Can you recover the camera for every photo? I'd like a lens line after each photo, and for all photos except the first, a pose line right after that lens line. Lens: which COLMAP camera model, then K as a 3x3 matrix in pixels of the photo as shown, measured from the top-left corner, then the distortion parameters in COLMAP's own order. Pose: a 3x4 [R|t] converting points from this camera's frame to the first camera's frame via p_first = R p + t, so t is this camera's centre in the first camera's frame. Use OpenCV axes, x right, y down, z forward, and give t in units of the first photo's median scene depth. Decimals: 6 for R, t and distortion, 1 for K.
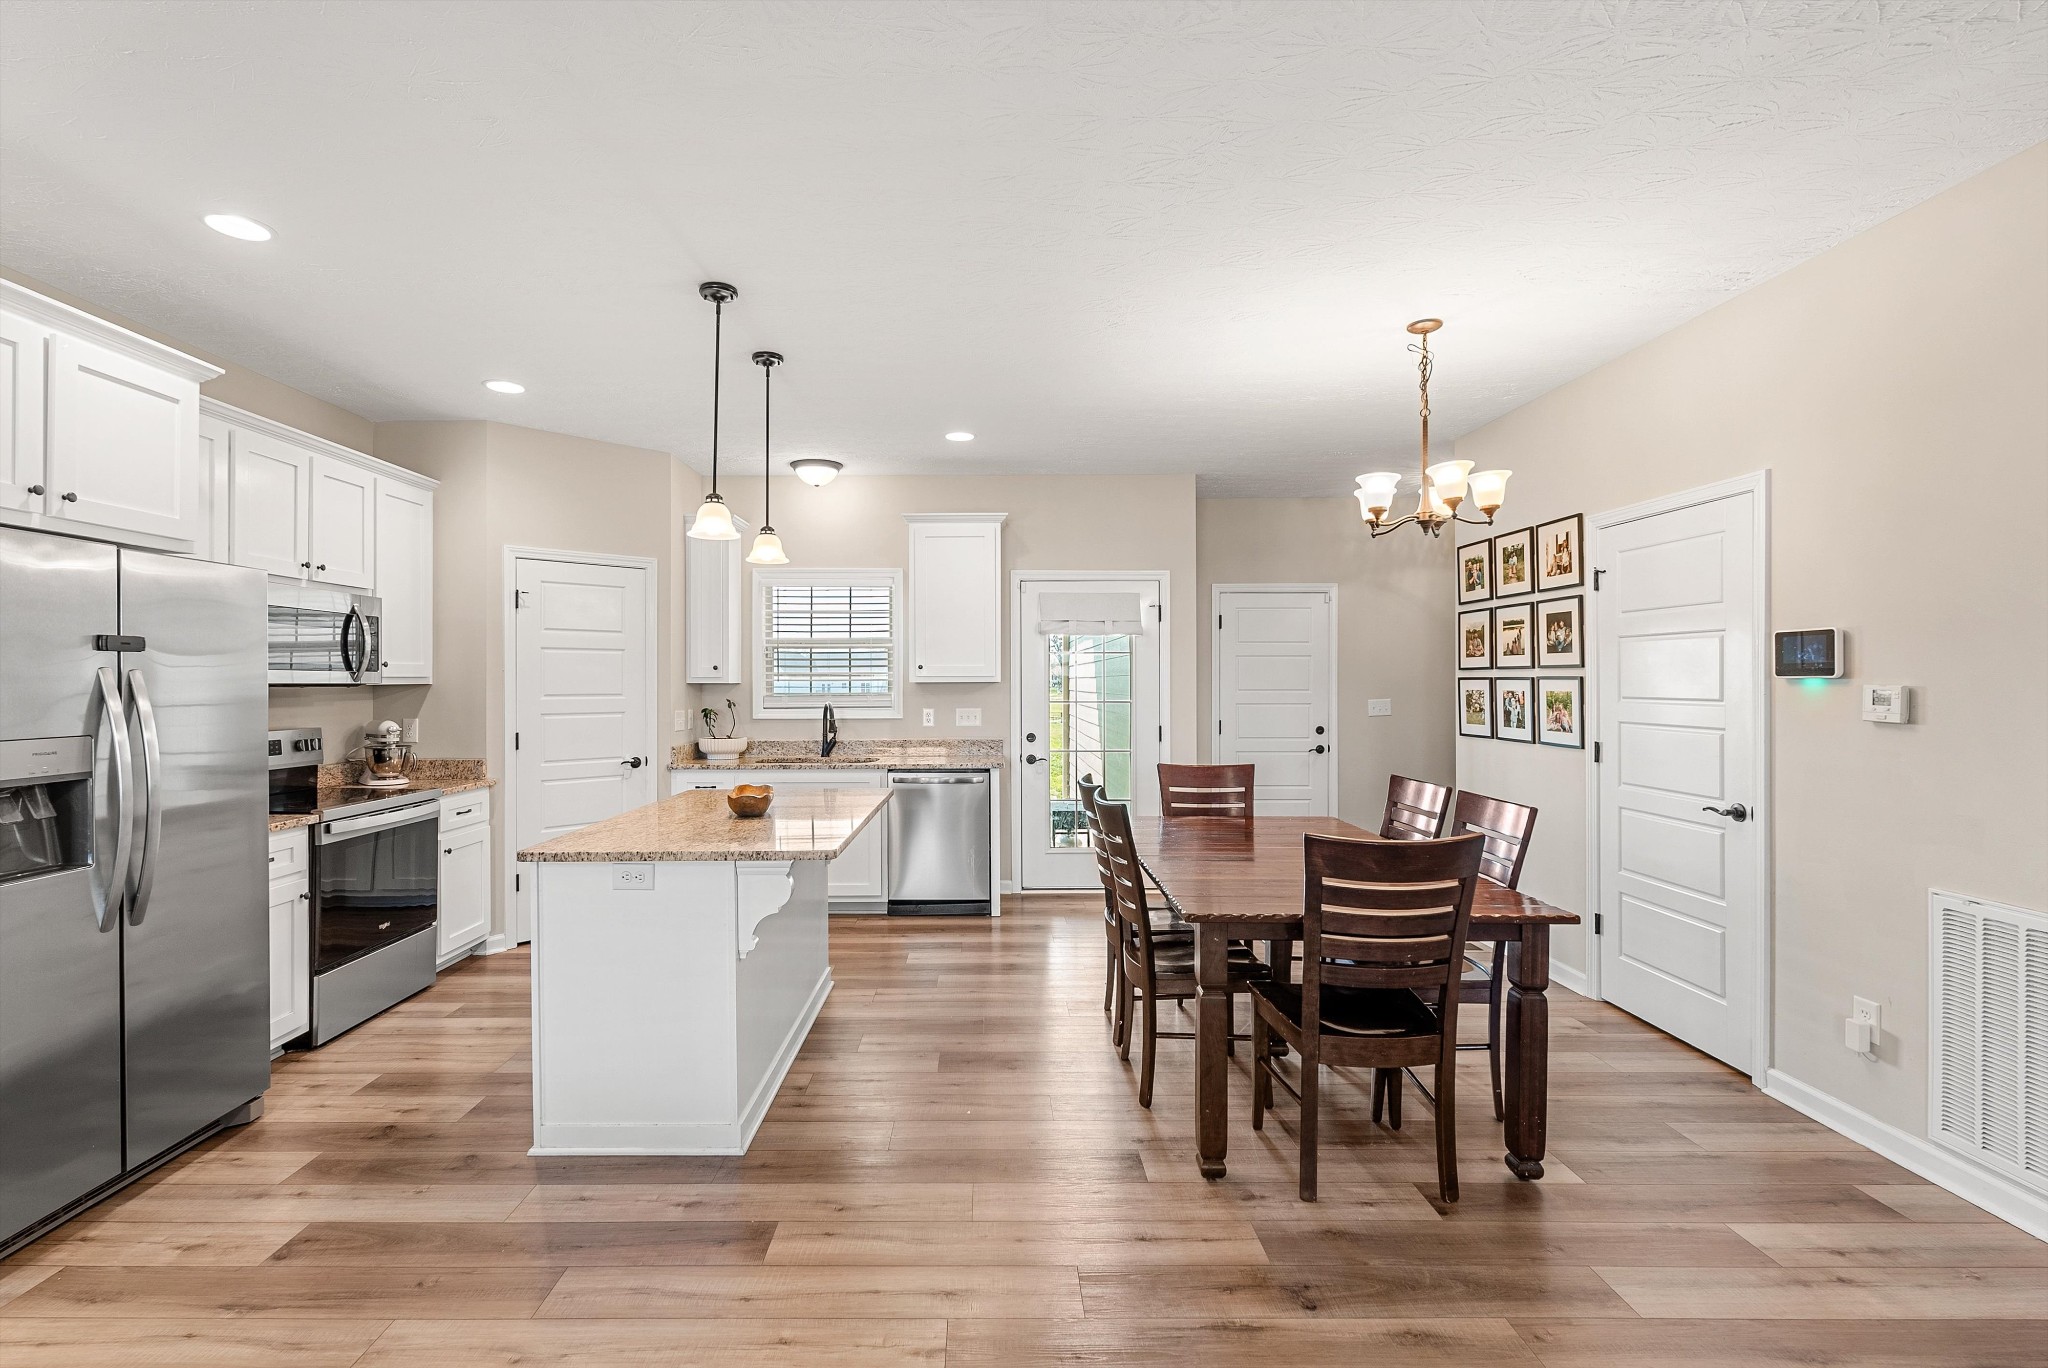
lens RADIAL K [[919.6, 0, 977.1], [0, 919.6, 679.7], [0, 0, 1]] dist [-0.005601, 0.001083]
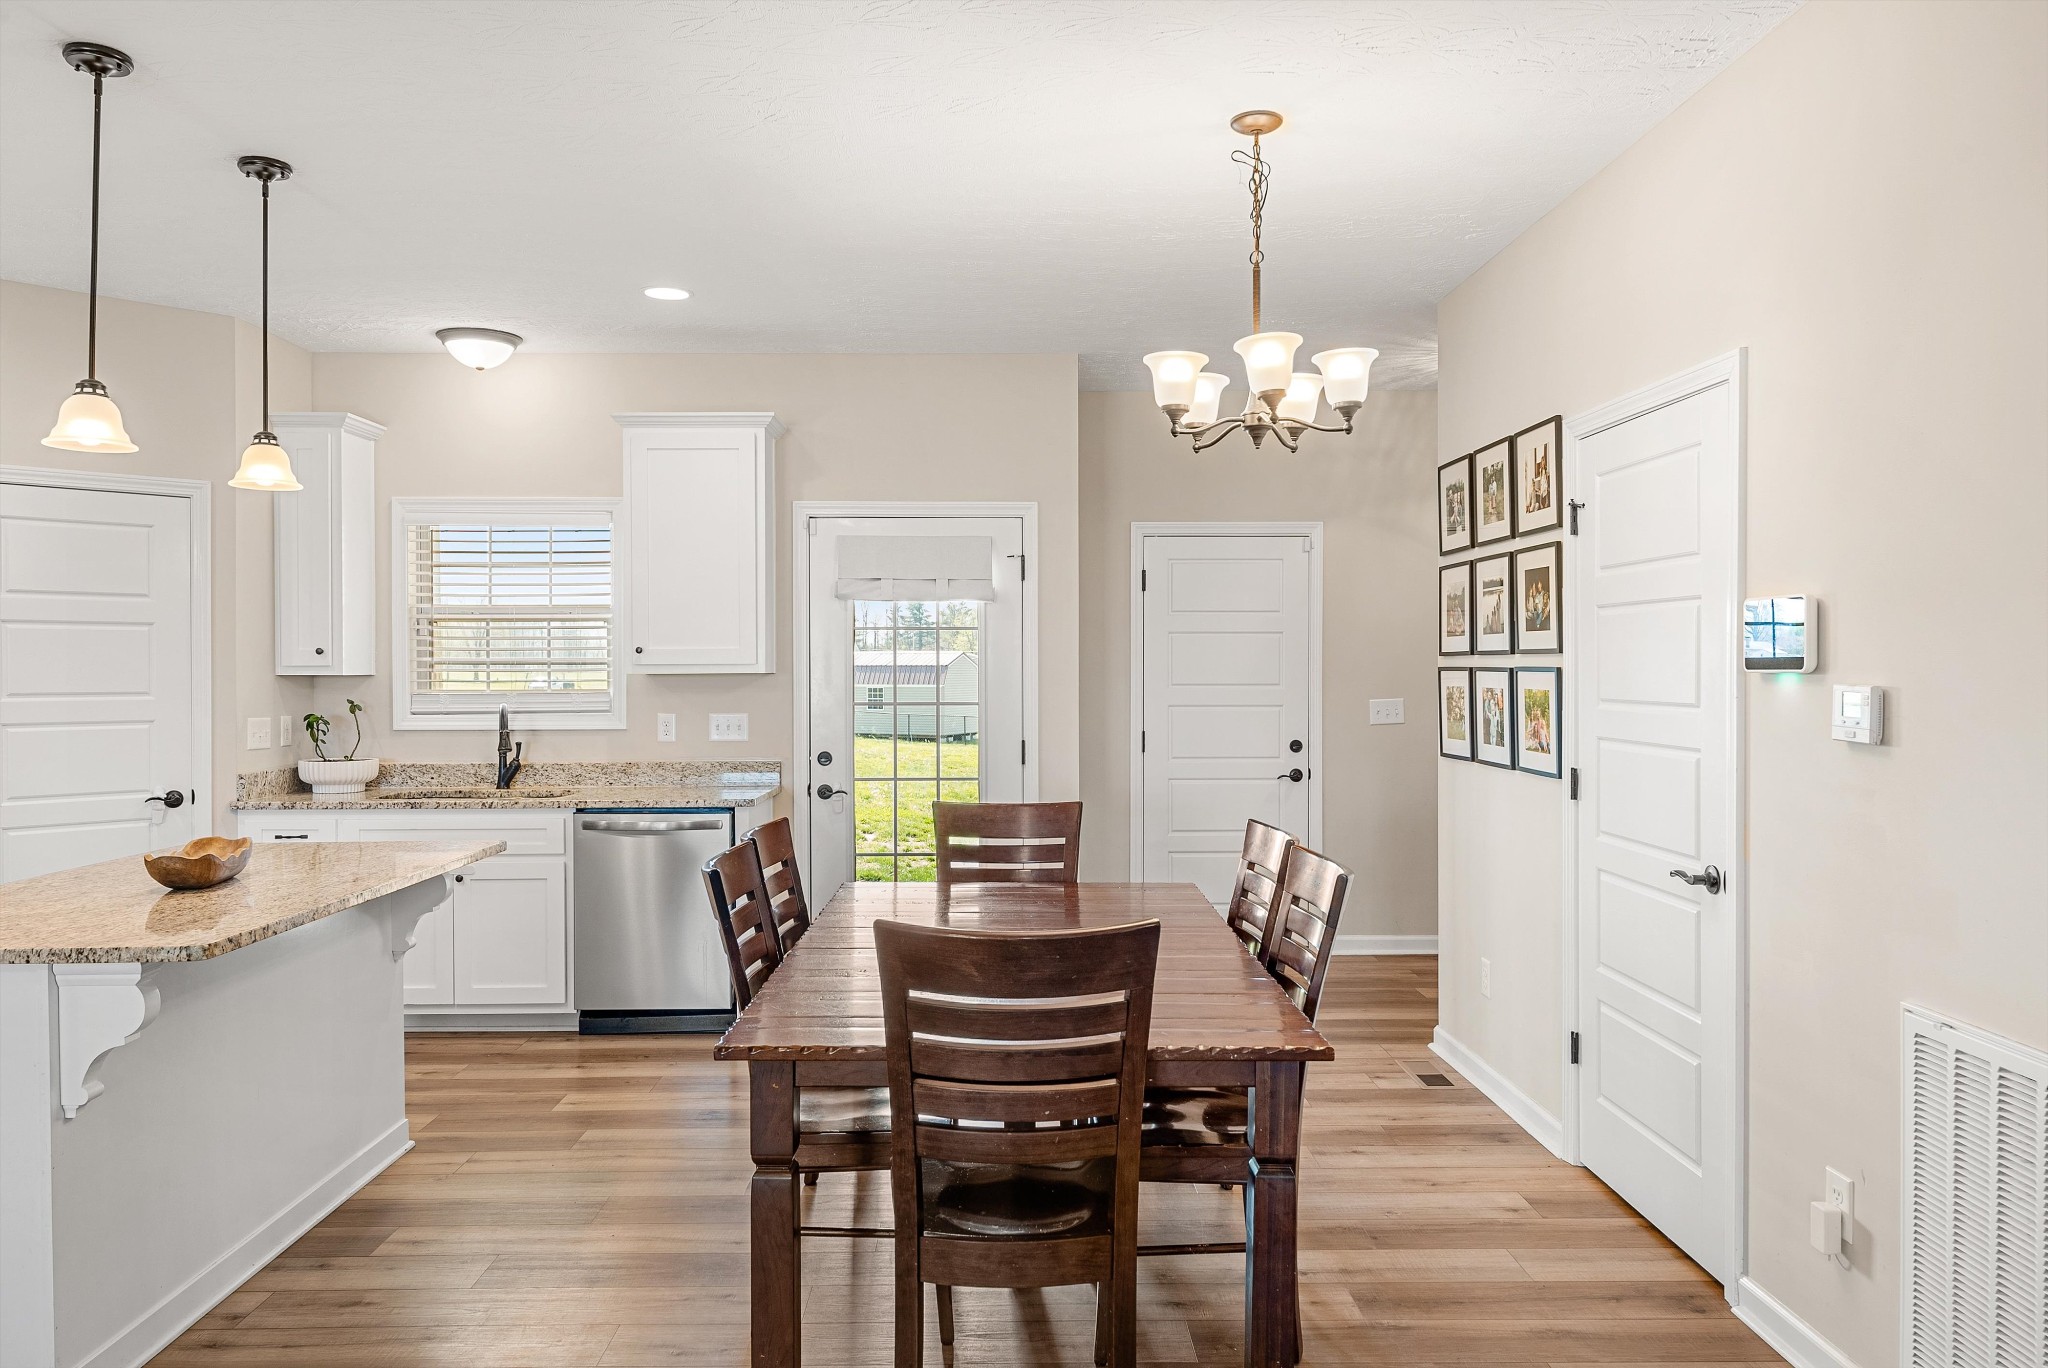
lens RADIAL K [[1386.6, 0, 1005.5], [0, 1386.6, 677.7], [0, 0, 1]] dist [0.002830, -0.000892]
pose [[0.999830, -0.000179, 0.018411, 0.230344], [0.000002, 0.999954, 0.009607, -0.005022], [-0.018412, -0.009605, 0.999784, 0.023520]]
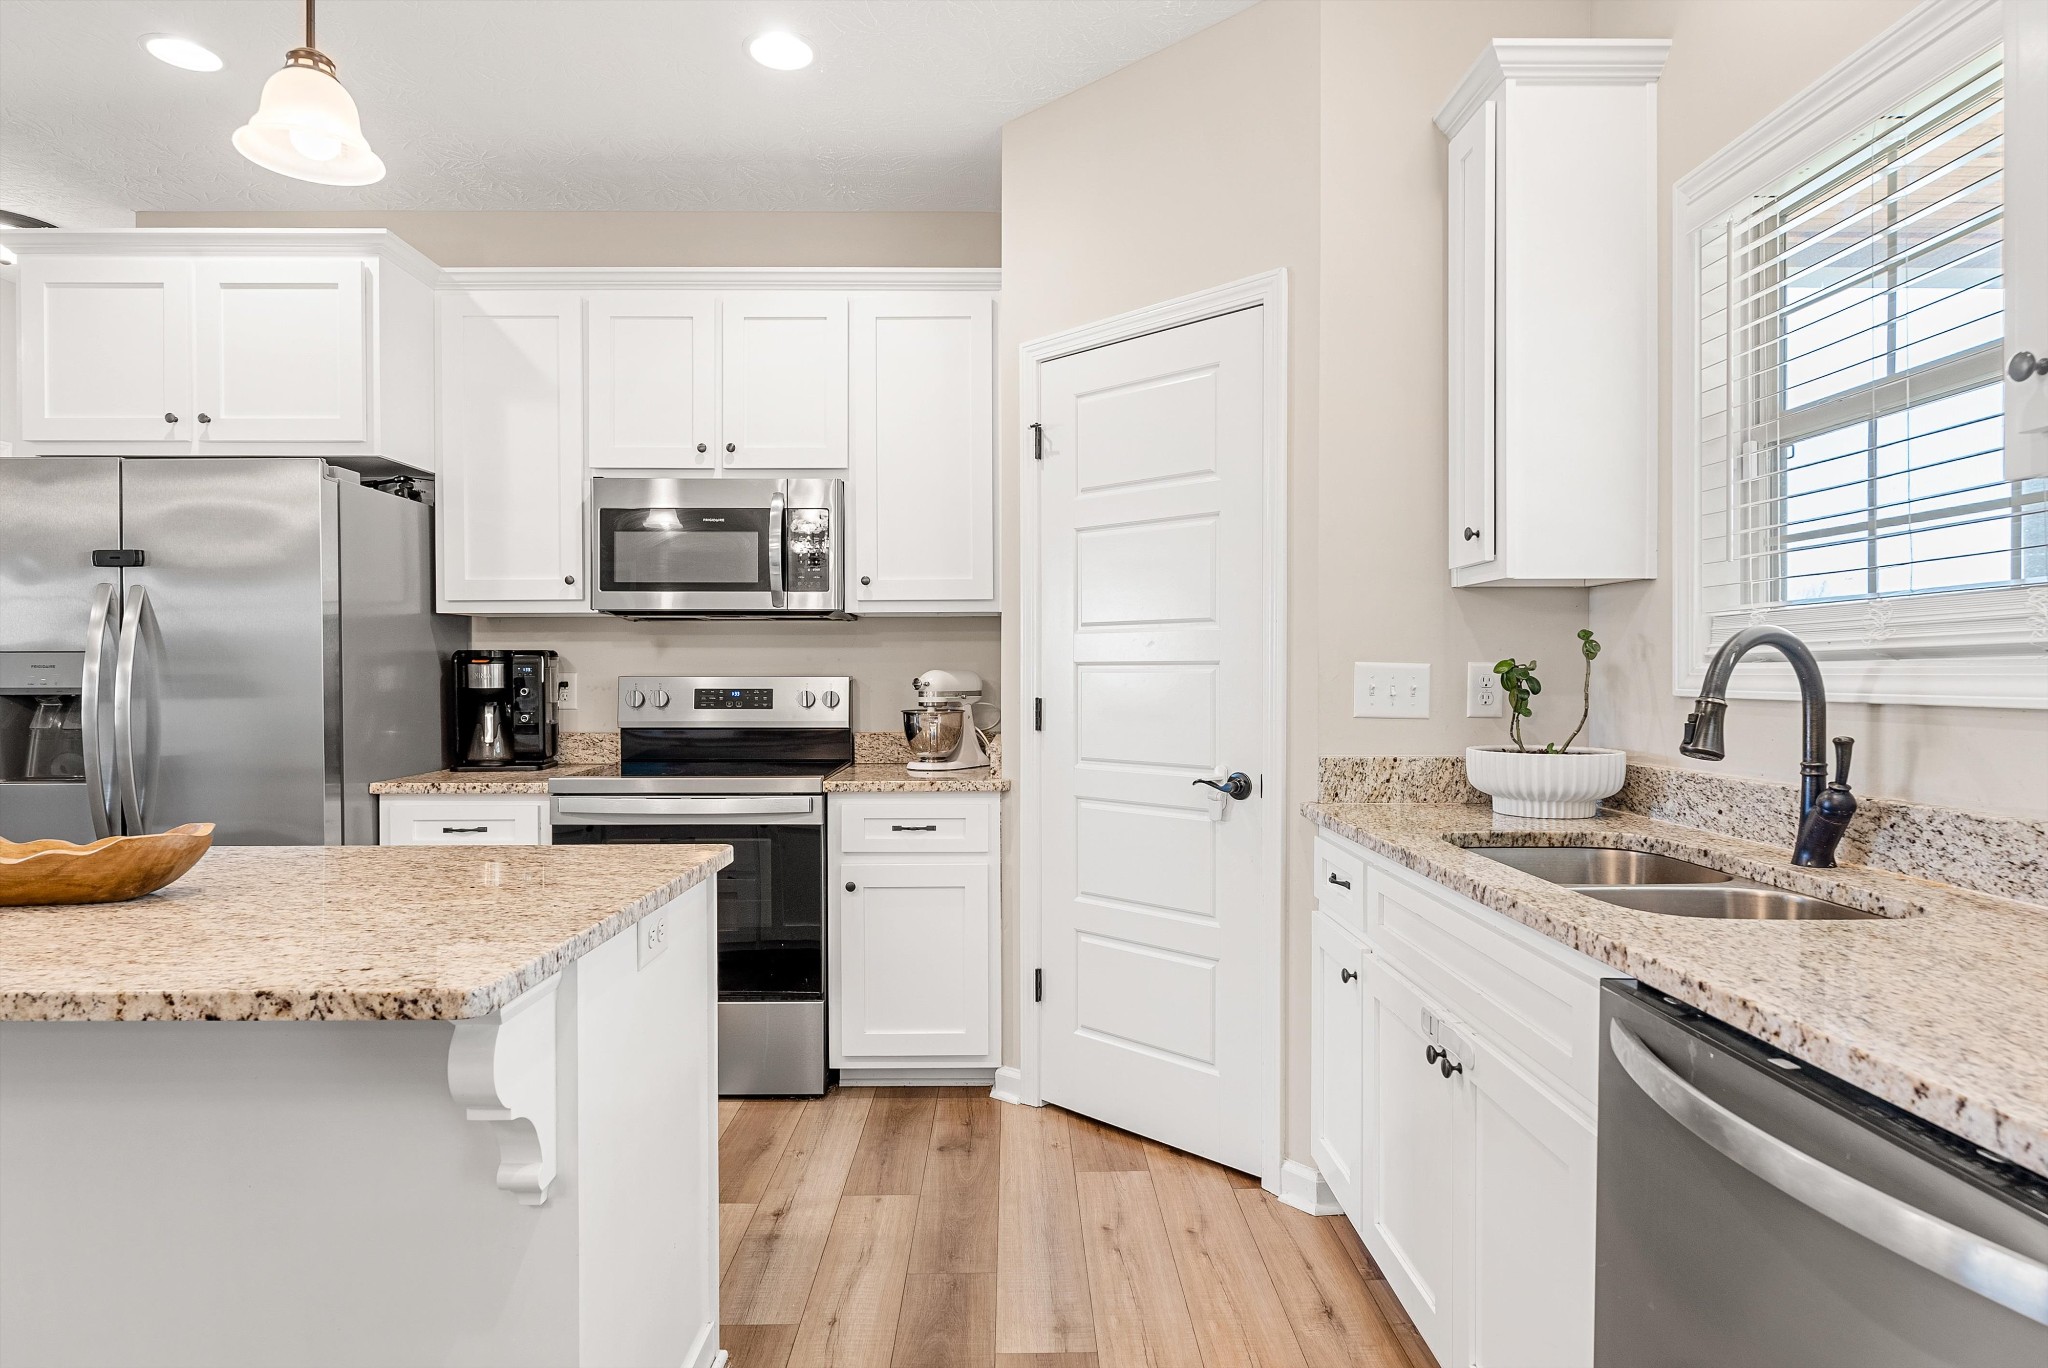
lens RADIAL K [[1111.4, 0, 1036.7], [0, 1111.4, 678.7], [0, 0, 1]] dist [-0.007514, 0.005632]
pose [[0.028920, 0.006622, -0.999560, 0.143801], [0.003811, 0.999970, 0.006735, 0.046407], [0.999574, -0.004004, 0.028894, 1.075953]]
